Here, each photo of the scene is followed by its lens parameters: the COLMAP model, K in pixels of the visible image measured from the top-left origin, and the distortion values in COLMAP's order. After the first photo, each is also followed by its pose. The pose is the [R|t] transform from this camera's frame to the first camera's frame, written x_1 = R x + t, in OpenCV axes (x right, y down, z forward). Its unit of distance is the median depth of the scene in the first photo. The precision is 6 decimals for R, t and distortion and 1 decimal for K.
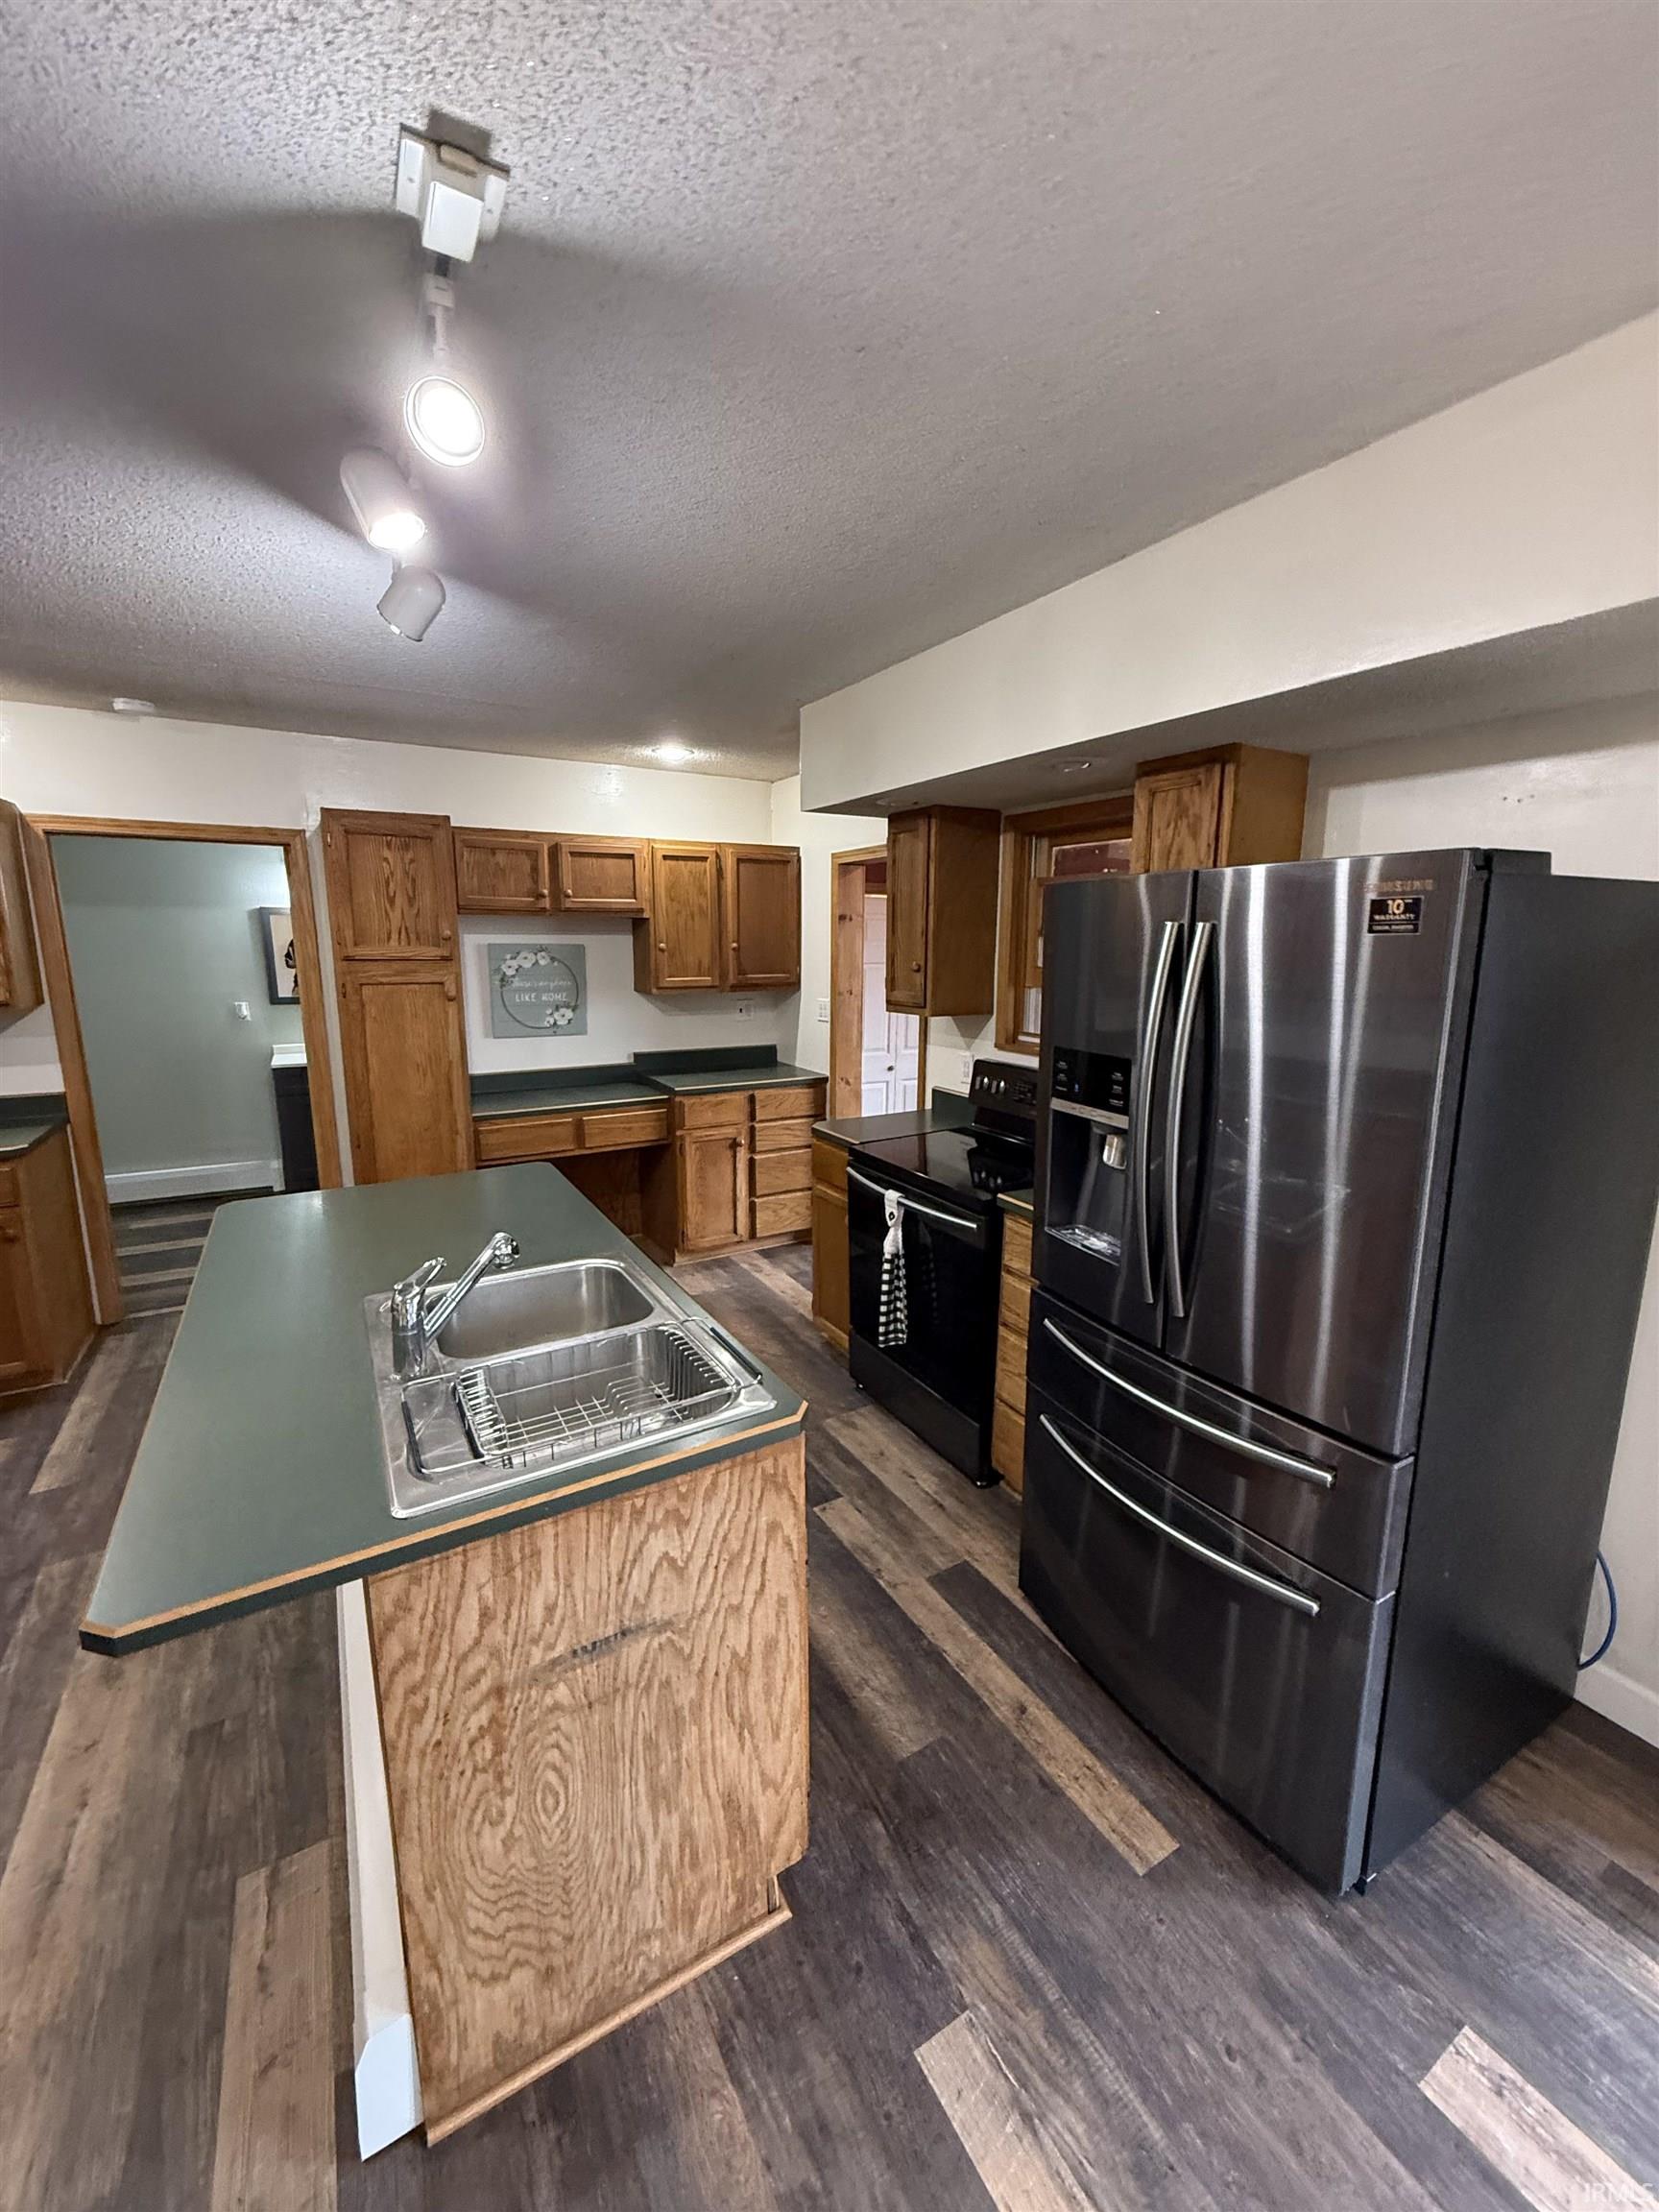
lens RADIAL K [[873.6, 0, 842.7], [0, 873.6, 1101.2], [0, 0, 1]] dist [-0.000077, -0.000150]
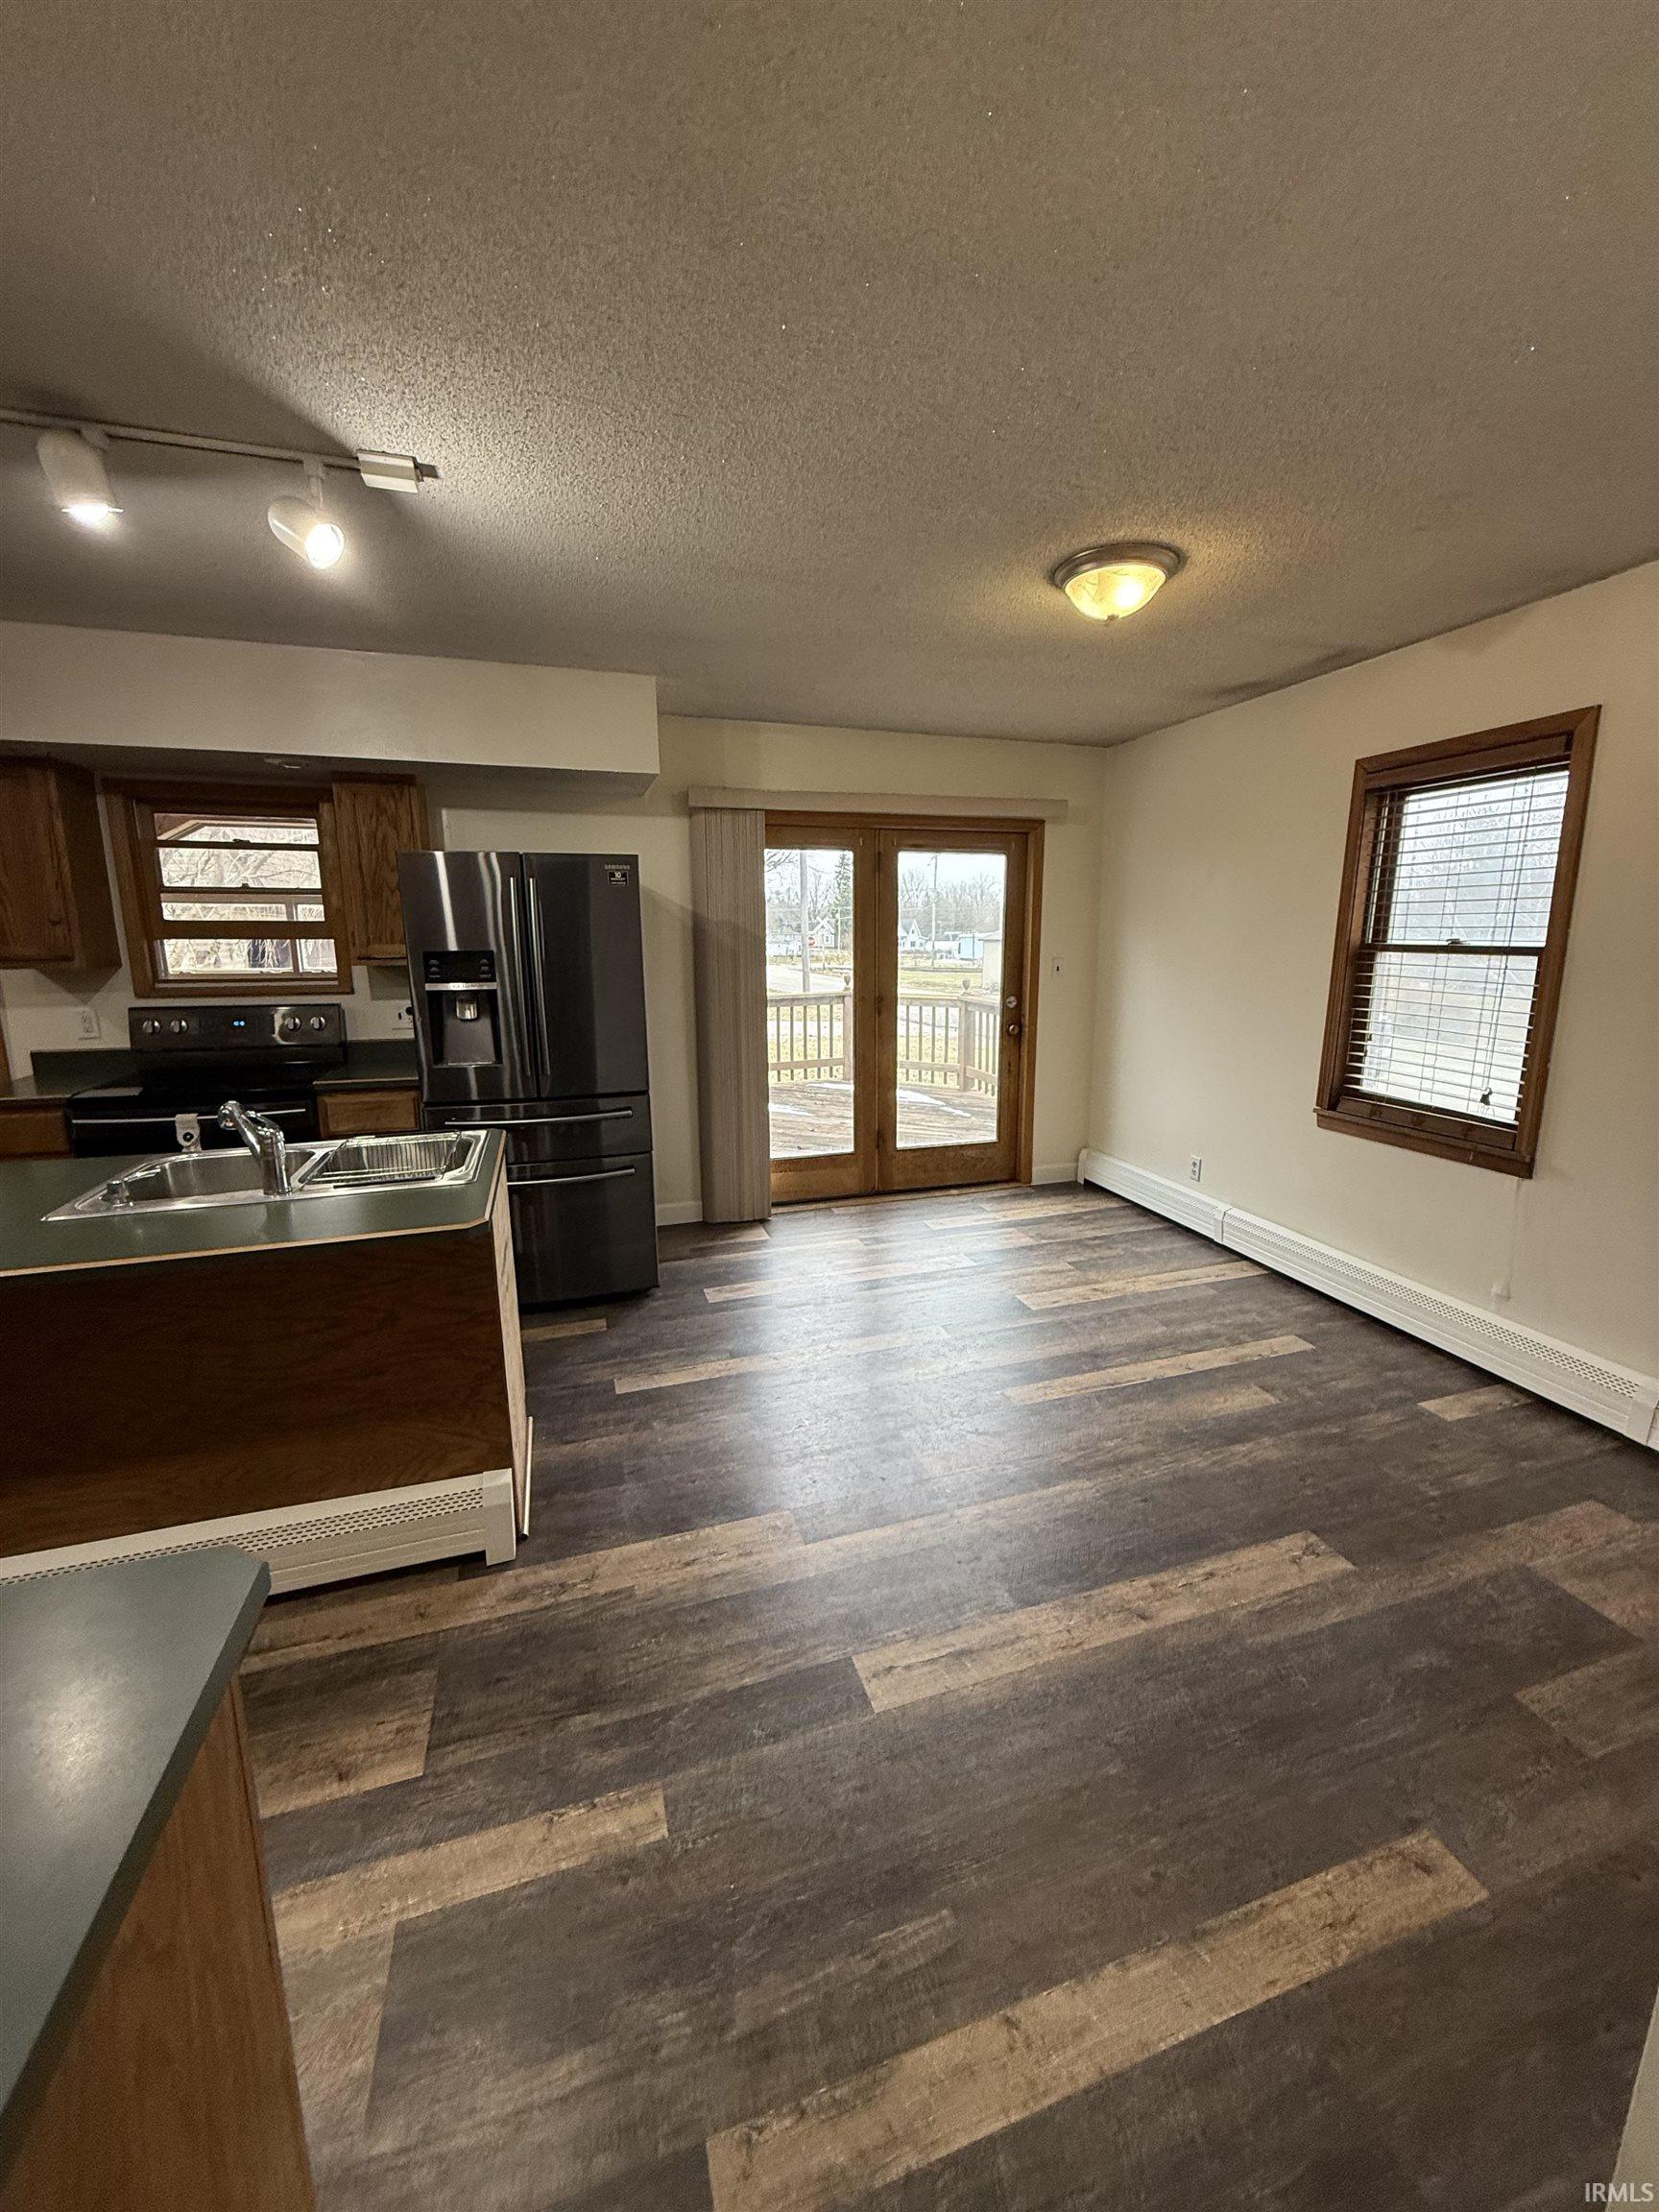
lens RADIAL K [[873.6, 0, 836.3], [0, 873.6, 1107.4], [0, 0, 1]] dist [-0.000077, -0.000150]
pose [[0.221810, -0.193911, 0.955614, -1.557908], [0.183494, 0.970819, 0.154405, 0.141666], [-0.957669, 0.141101, 0.250919, -0.155762]]
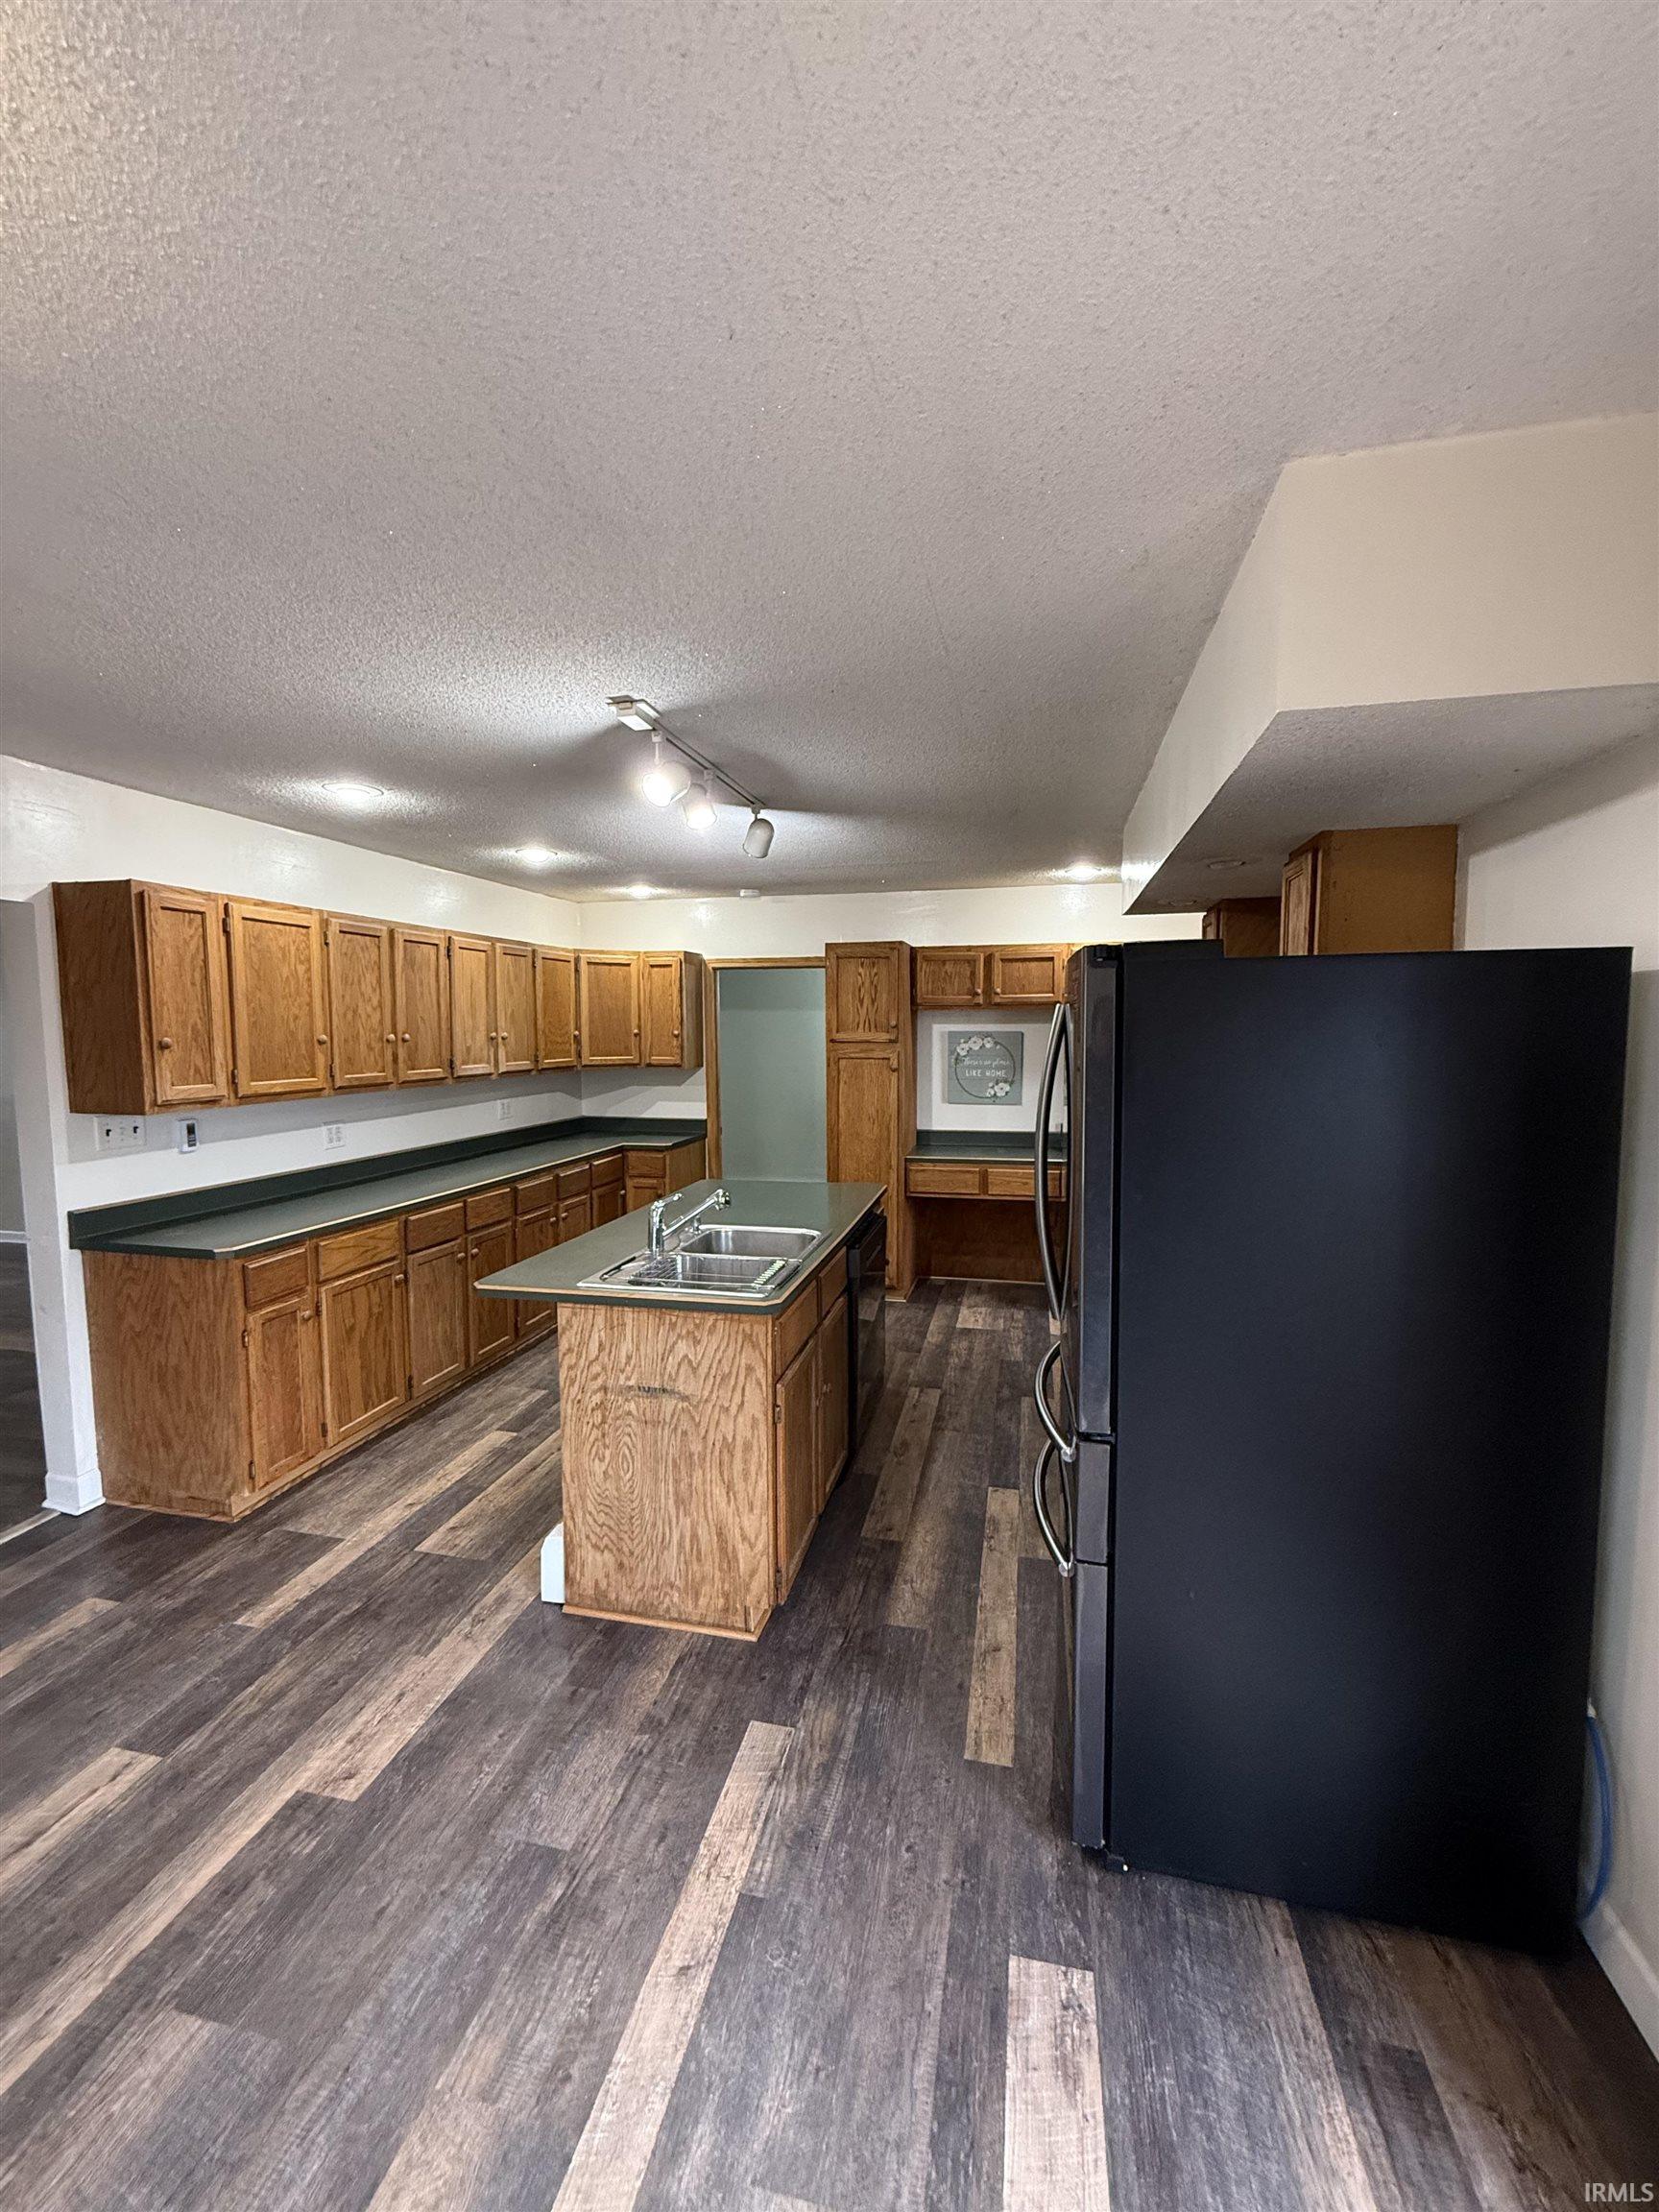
lens RADIAL K [[873.6, 0, 837.2], [0, 873.6, 1102.9], [0, 0, 1]] dist [-0.000077, -0.000150]
pose [[0.727854, 0.048390, -0.684022, 1.080636], [-0.118284, 0.991415, -0.055727, 0.054390], [0.675453, 0.121470, 0.727329, -0.150333]]
